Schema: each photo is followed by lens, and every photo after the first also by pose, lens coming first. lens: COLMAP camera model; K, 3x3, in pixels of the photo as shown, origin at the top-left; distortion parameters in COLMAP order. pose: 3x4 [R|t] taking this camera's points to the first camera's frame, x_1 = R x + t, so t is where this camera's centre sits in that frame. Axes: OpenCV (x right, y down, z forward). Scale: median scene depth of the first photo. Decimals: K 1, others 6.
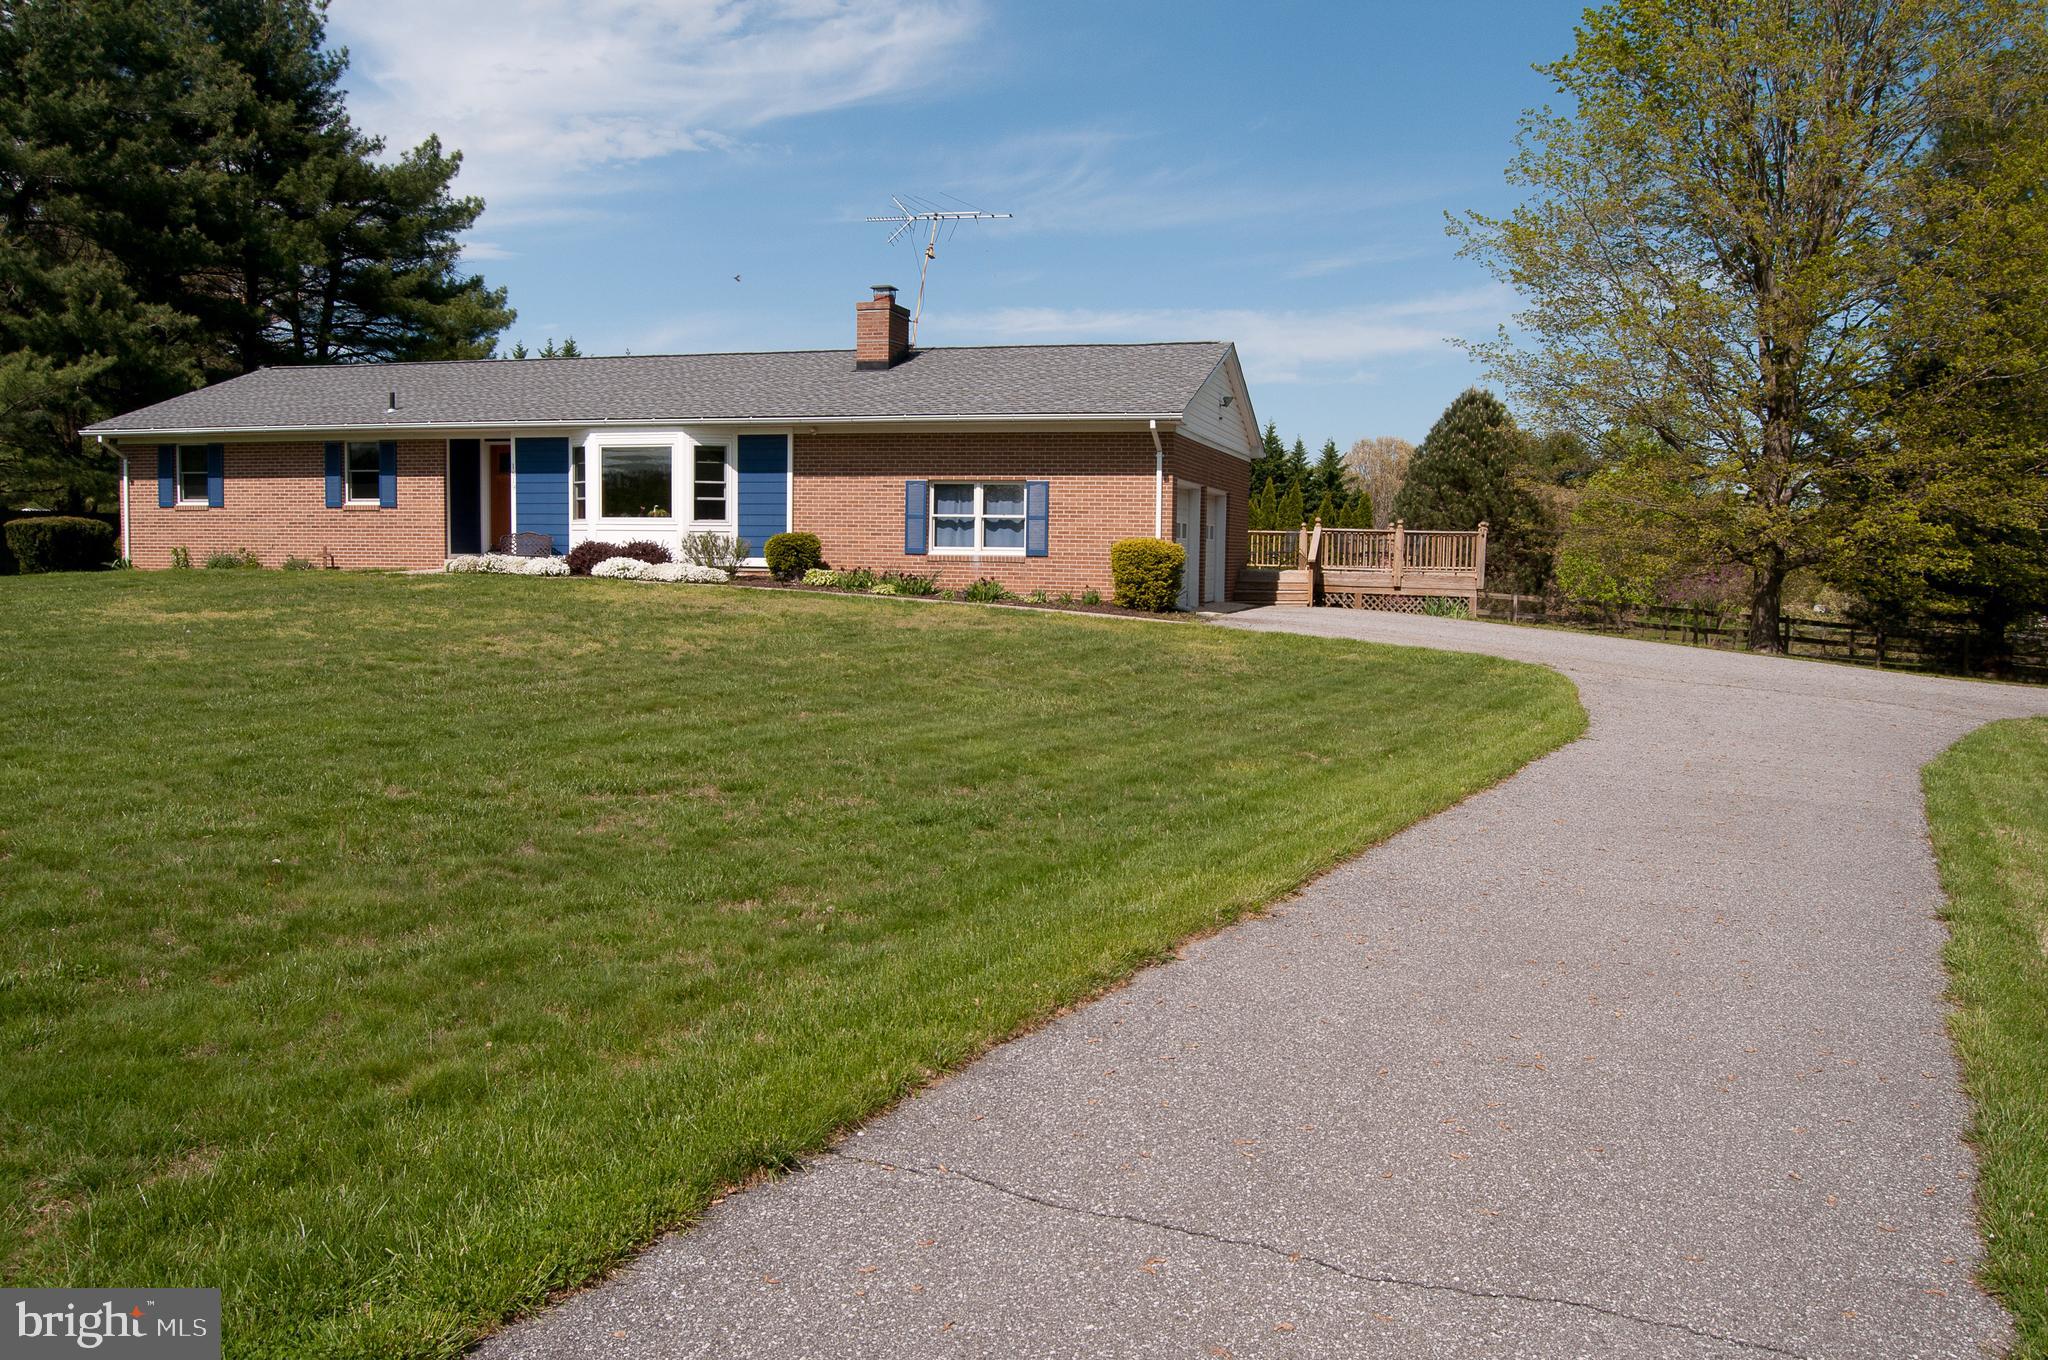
lens RADIAL K [[1612.3, 0, 1016.6], [0, 1612.3, 674.6], [0, 0, 1]] dist [-0.073851, 0.016590]
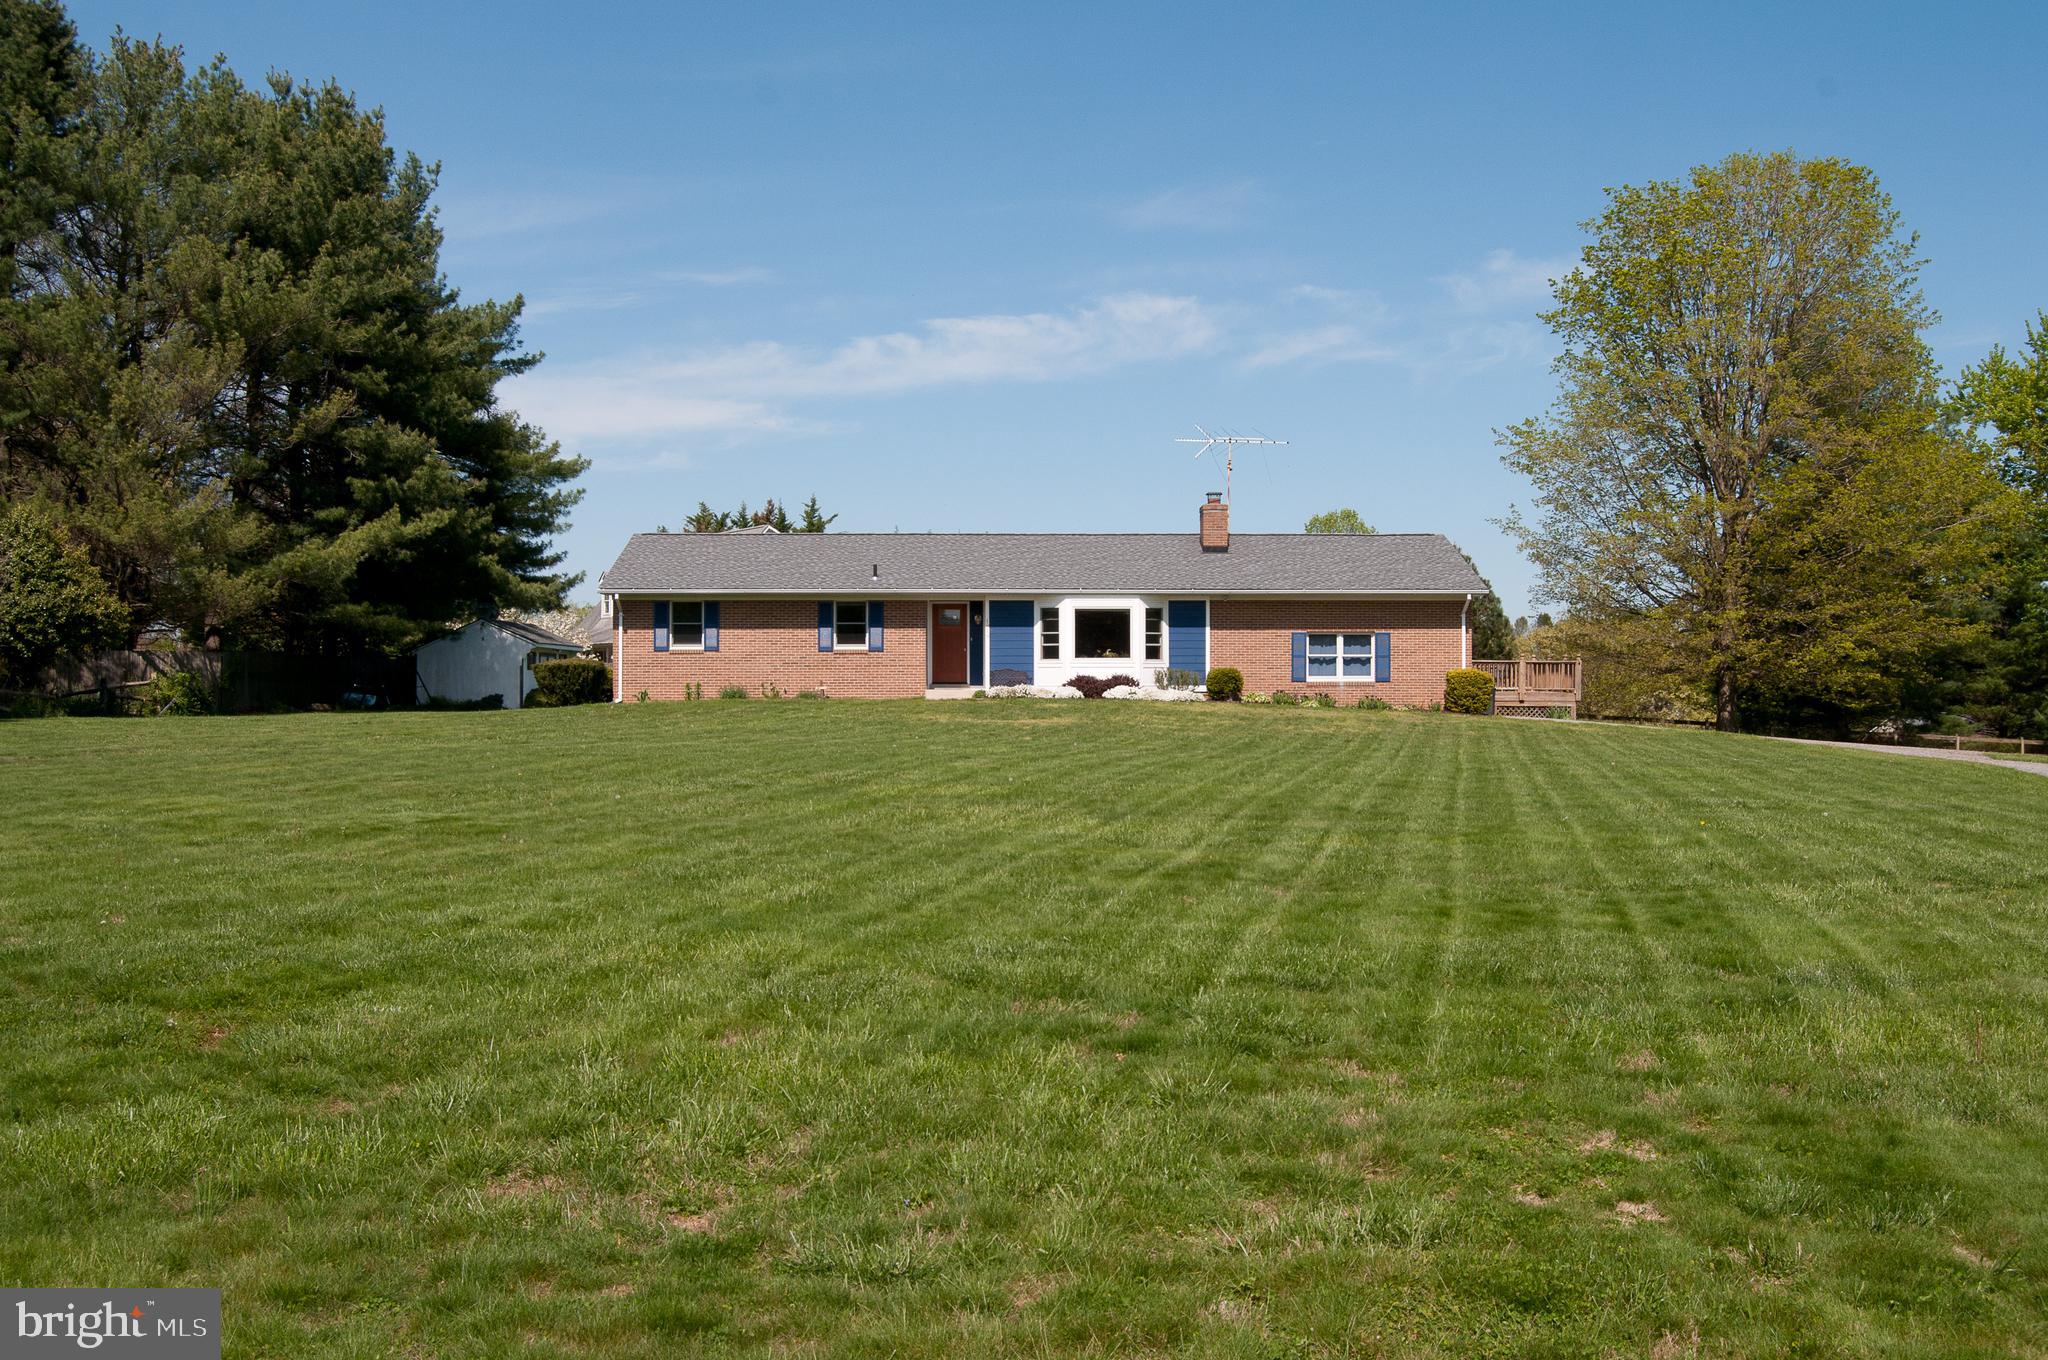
lens RADIAL K [[2136.3, 0, 1022.9], [0, 2136.3, 682.0], [0, 0, 1]] dist [-0.012491, 0.000000]
pose [[0.953409, -0.013613, 0.301372, -0.850866], [0.036840, 0.996758, -0.071522, 0.054864], [-0.299422, 0.079292, 0.950820, -0.760030]]
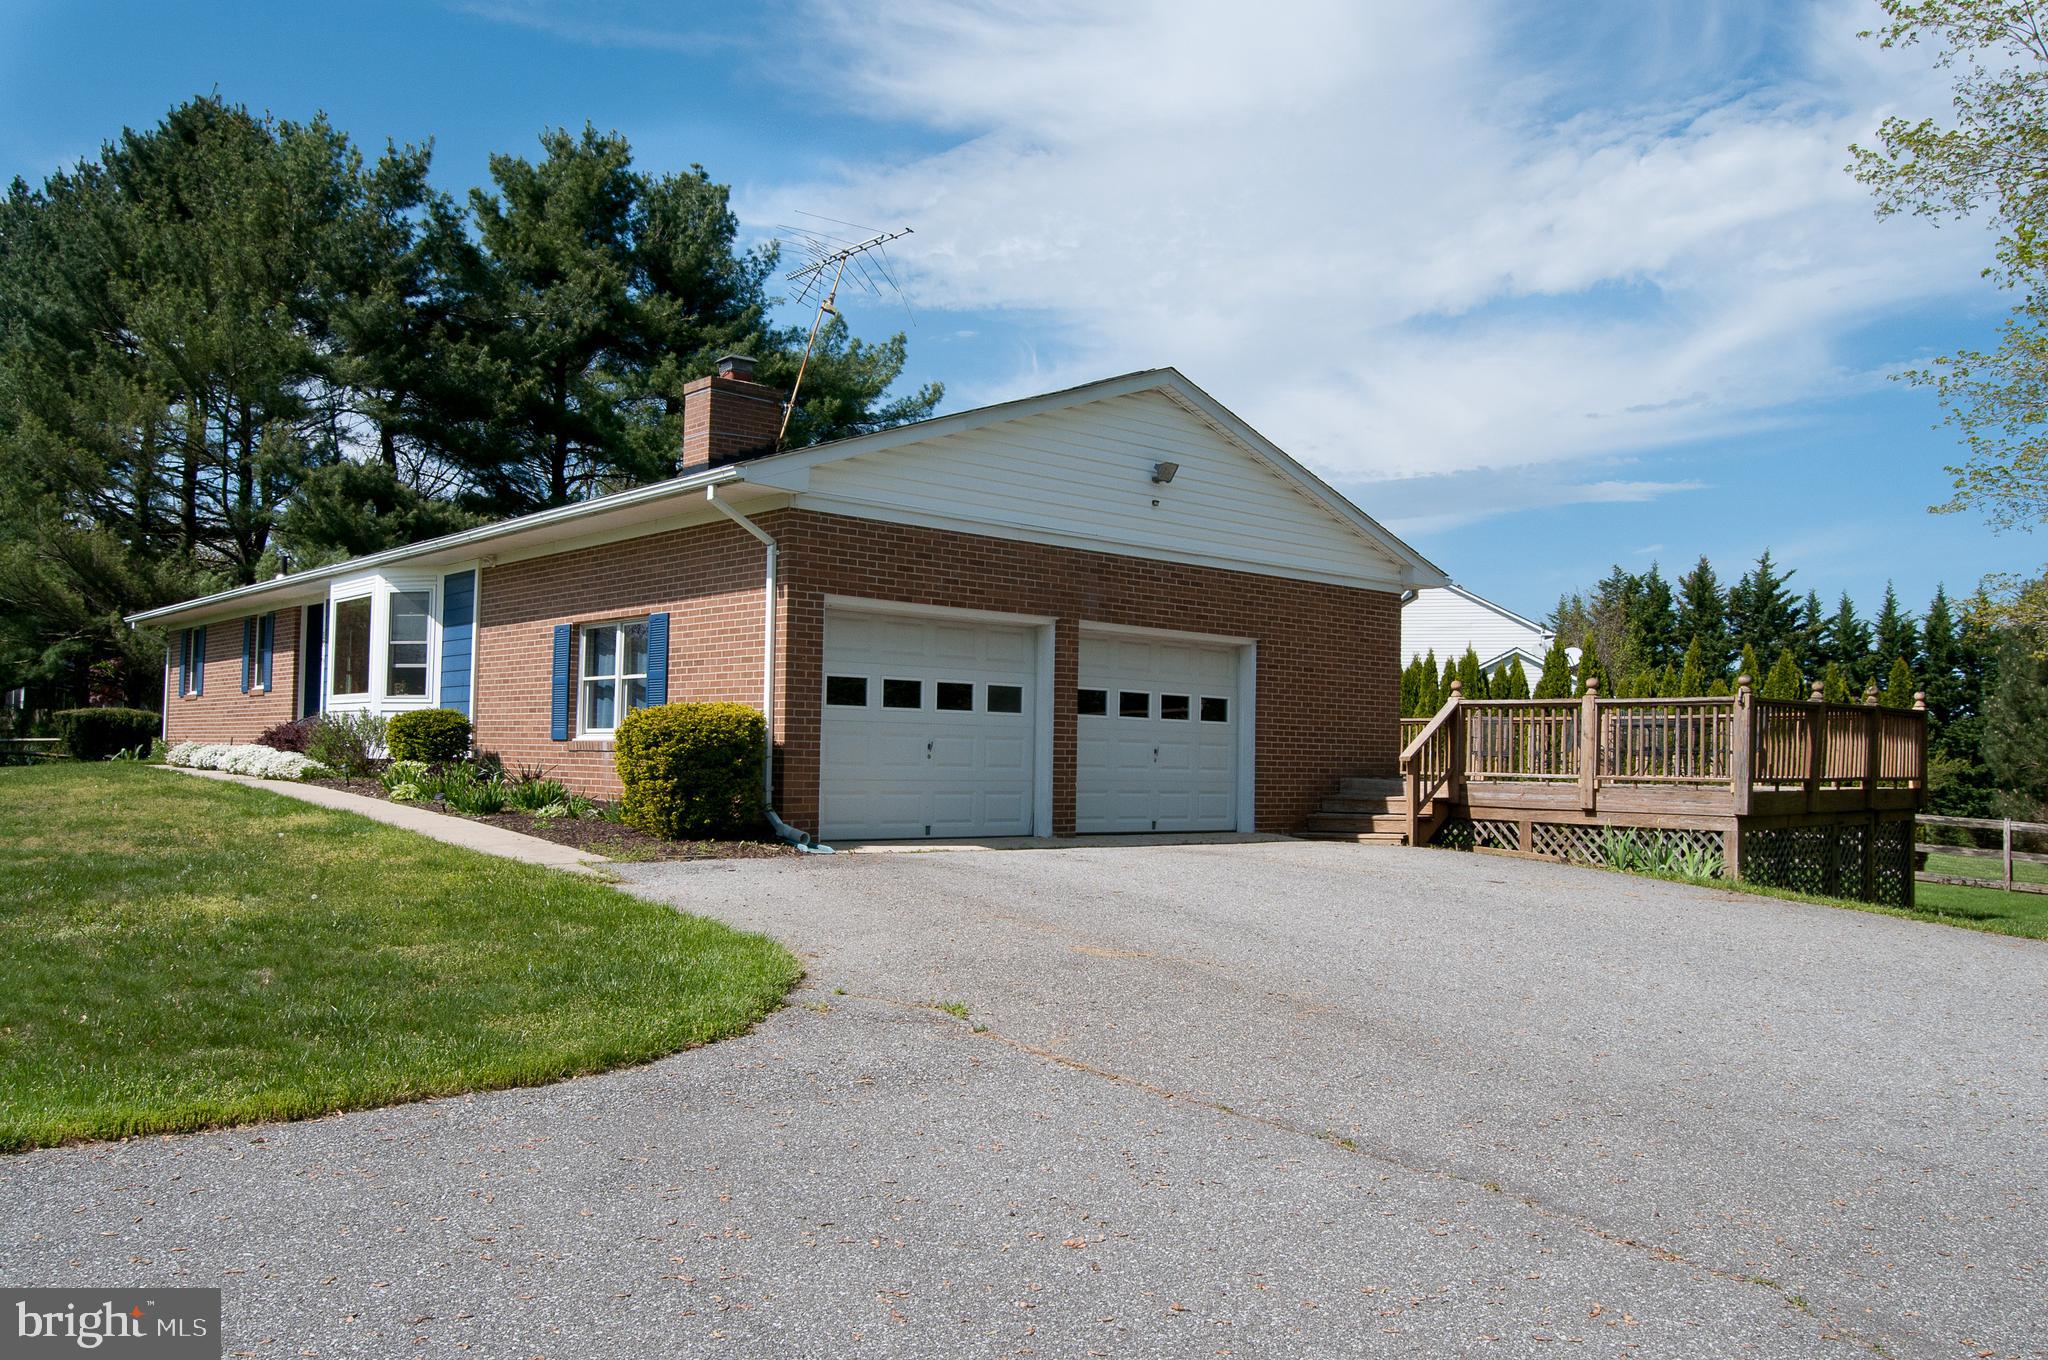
lens RADIAL K [[1612.3, 0, 1027.2], [0, 1612.3, 689.3], [0, 0, 1]] dist [-0.073851, 0.016590]
pose [[0.846576, -0.023547, -0.531746, 0.400847], [-0.047157, 0.991774, -0.118995, -0.026988], [0.530174, 0.125814, 0.838502, 0.535719]]
